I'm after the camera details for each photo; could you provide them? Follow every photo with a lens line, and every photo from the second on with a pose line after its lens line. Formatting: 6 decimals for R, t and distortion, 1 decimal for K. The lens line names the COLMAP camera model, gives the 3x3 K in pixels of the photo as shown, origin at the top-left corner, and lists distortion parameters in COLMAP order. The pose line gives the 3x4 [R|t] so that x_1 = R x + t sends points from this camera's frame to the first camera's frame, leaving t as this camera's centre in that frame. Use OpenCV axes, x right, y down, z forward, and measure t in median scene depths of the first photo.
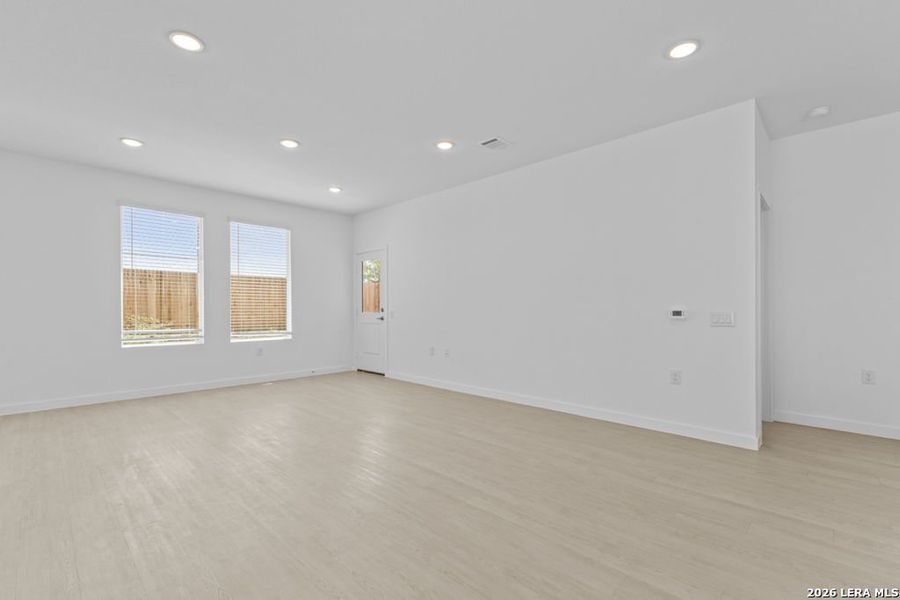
lens RADIAL K [[399.3, 0, 448.8], [0, 399.3, 303.8], [0, 0, 1]] dist [-0.003864, -0.000422]
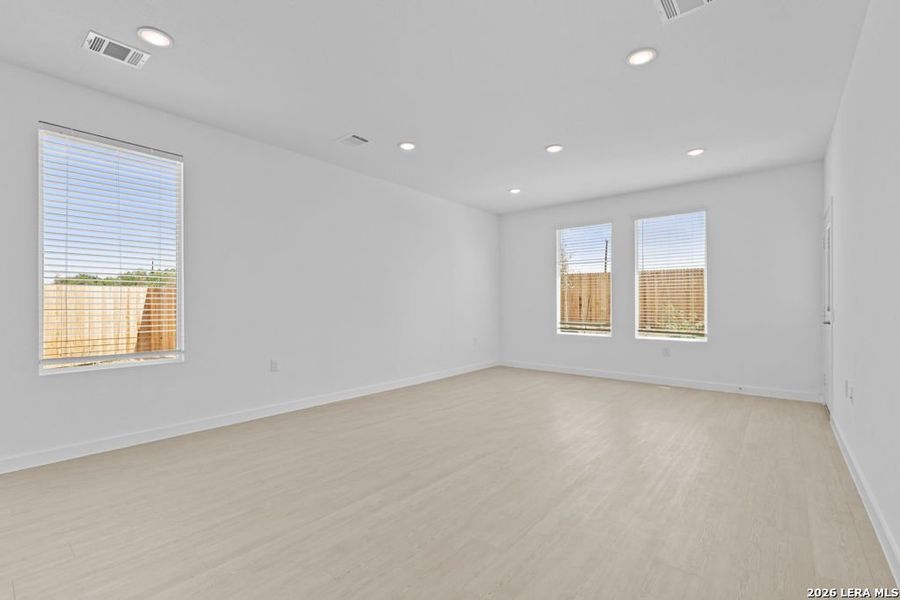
lens RADIAL K [[399.3, 0, 445.8], [0, 399.3, 301.6], [0, 0, 1]] dist [-0.003864, -0.000422]
pose [[0.085820, -0.002450, -0.996308, 0.423386], [0.006013, 0.999980, -0.001941, 0.002481], [0.996292, -0.005824, 0.085833, 0.427301]]
